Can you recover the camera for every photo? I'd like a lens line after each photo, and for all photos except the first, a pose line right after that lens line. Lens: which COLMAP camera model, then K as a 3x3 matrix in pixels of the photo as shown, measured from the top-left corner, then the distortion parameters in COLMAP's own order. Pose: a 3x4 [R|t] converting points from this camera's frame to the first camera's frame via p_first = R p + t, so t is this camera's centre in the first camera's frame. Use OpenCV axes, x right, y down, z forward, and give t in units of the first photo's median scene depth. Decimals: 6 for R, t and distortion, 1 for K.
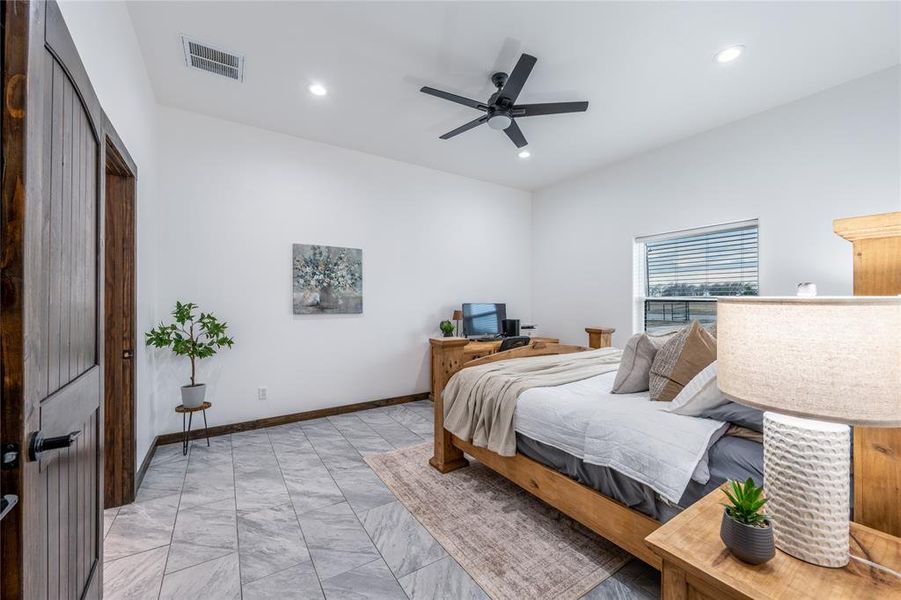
lens RADIAL K [[355.0, 0, 449.7], [0, 355.0, 302.0], [0, 0, 1]] dist [0.001167, -0.000044]
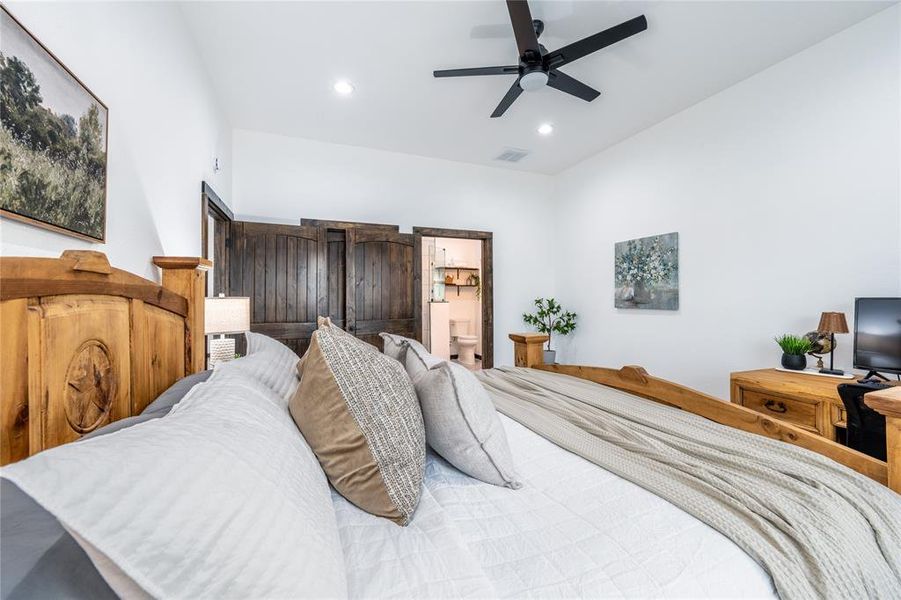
lens RADIAL K [[355.0, 0, 448.1], [0, 355.0, 299.3], [0, 0, 1]] dist [0.001167, -0.000044]
pose [[-0.183578, 0.000474, -0.983005, 0.697665], [0.000806, 1.000000, 0.000332, 0.006611], [0.983005, -0.000731, -0.183578, 0.667450]]
